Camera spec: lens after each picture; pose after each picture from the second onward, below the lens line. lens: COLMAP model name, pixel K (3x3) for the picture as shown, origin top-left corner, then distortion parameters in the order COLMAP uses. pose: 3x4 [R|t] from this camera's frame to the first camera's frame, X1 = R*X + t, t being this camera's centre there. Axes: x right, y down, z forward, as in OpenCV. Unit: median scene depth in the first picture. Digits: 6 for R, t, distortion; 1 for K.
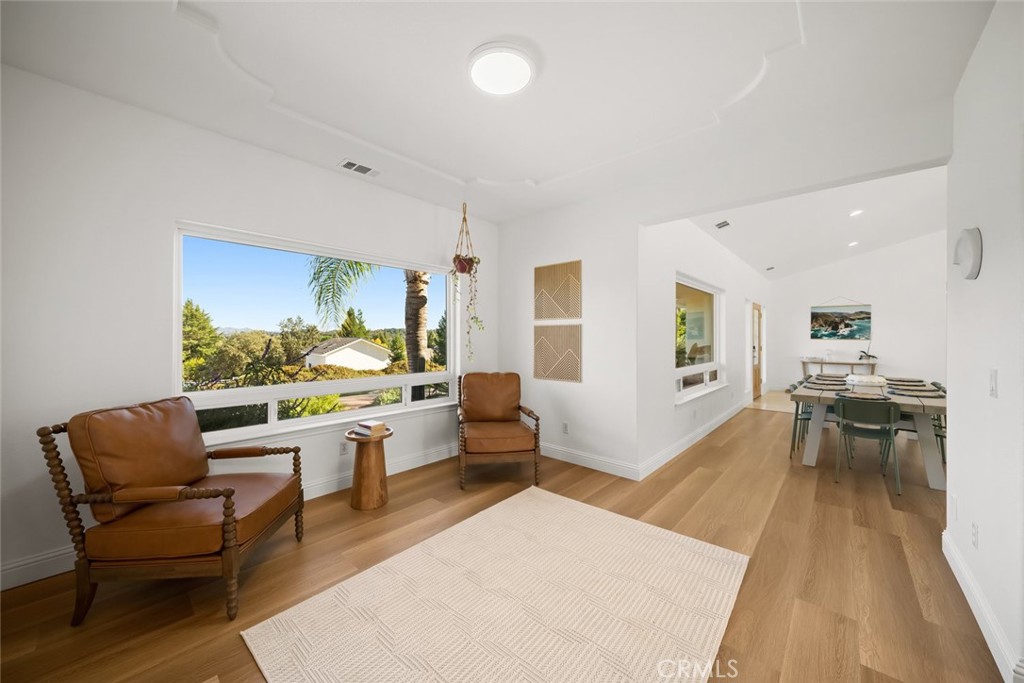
lens RADIAL K [[367.4, 0, 501.3], [0, 367.4, 340.4], [0, 0, 1]] dist [-0.001417, -0.000136]
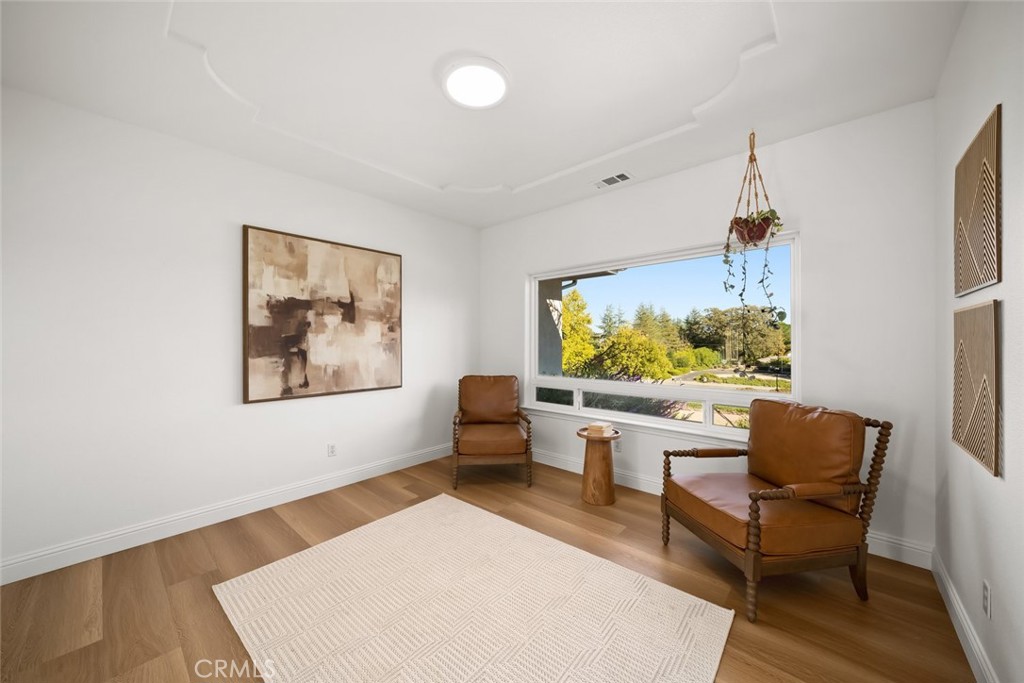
lens RADIAL K [[367.4, 0, 501.3], [0, 367.4, 340.4], [0, 0, 1]] dist [-0.001417, -0.000136]
pose [[0.007374, -0.005722, -0.999956, 0.231275], [-0.006375, 0.999963, -0.005769, -0.001161], [0.999952, 0.006418, 0.007337, 0.237545]]
